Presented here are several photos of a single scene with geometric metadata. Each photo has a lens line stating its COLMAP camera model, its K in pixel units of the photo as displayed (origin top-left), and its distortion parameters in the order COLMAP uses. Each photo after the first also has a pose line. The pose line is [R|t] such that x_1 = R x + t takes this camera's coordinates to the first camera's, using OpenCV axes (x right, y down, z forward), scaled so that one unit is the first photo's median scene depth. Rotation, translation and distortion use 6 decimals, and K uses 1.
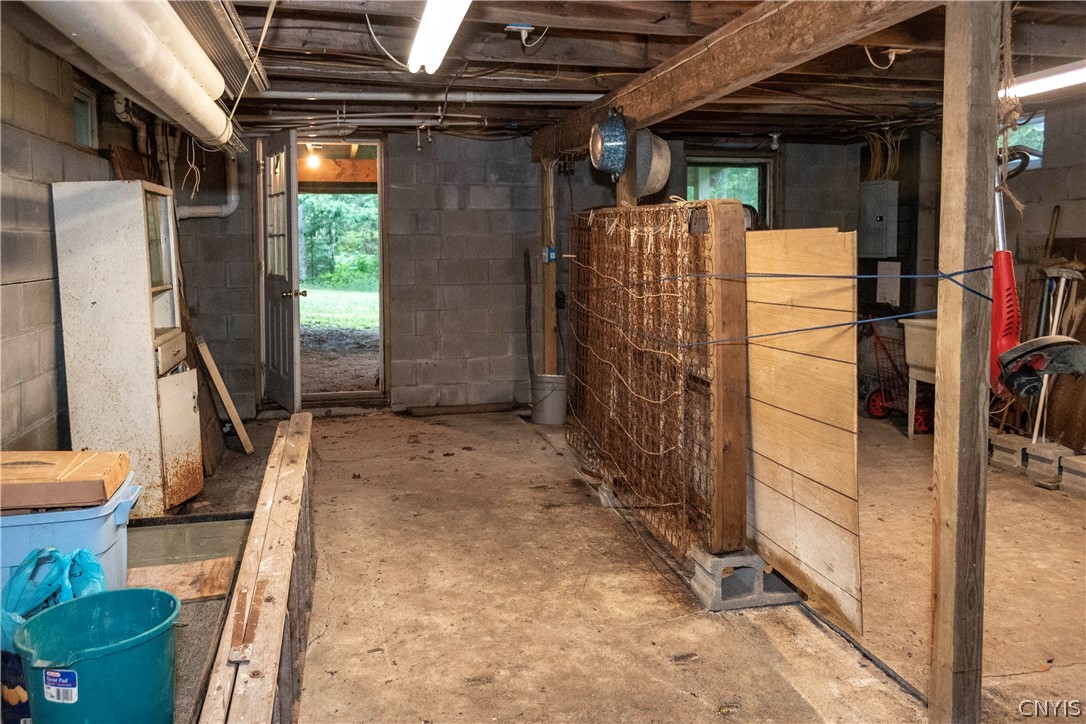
lens RADIAL K [[846.6, 0, 544.5], [0, 846.6, 368.5], [0, 0, 1]] dist [-0.005237, -0.007433]
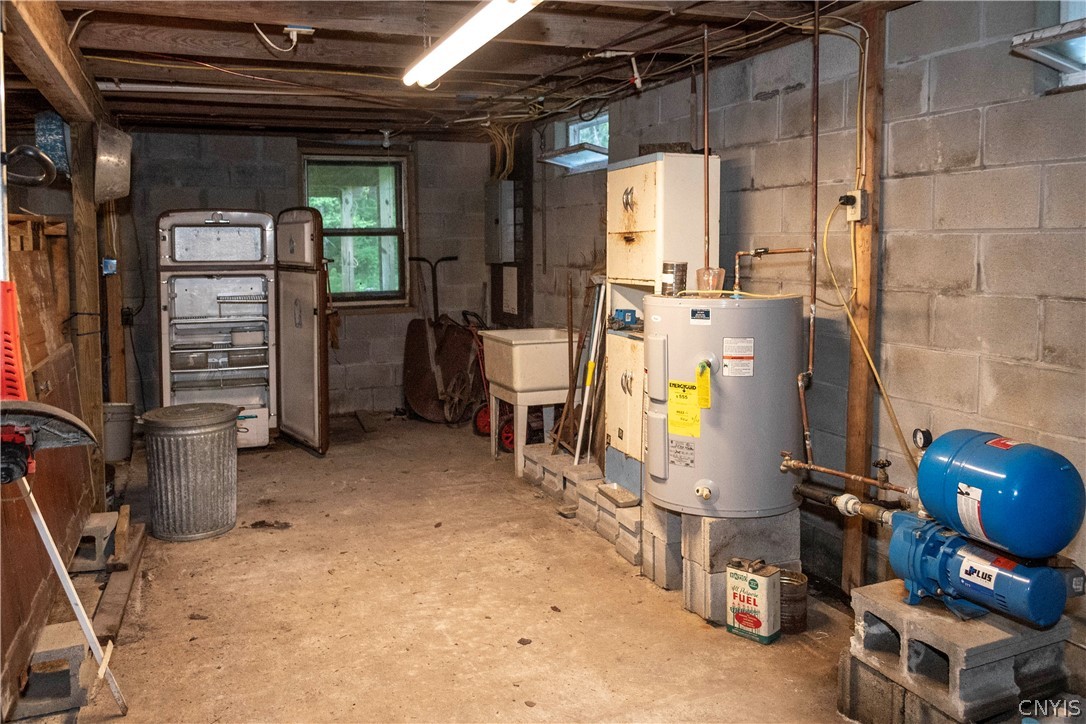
lens RADIAL K [[846.6, 0, 541.8], [0, 846.6, 355.9], [0, 0, 1]] dist [-0.005237, -0.007433]
pose [[0.987937, -0.035371, 0.150766, 0.302518], [0.037575, 0.999224, -0.011795, -0.014457], [-0.150231, 0.017317, 0.988499, 0.068378]]
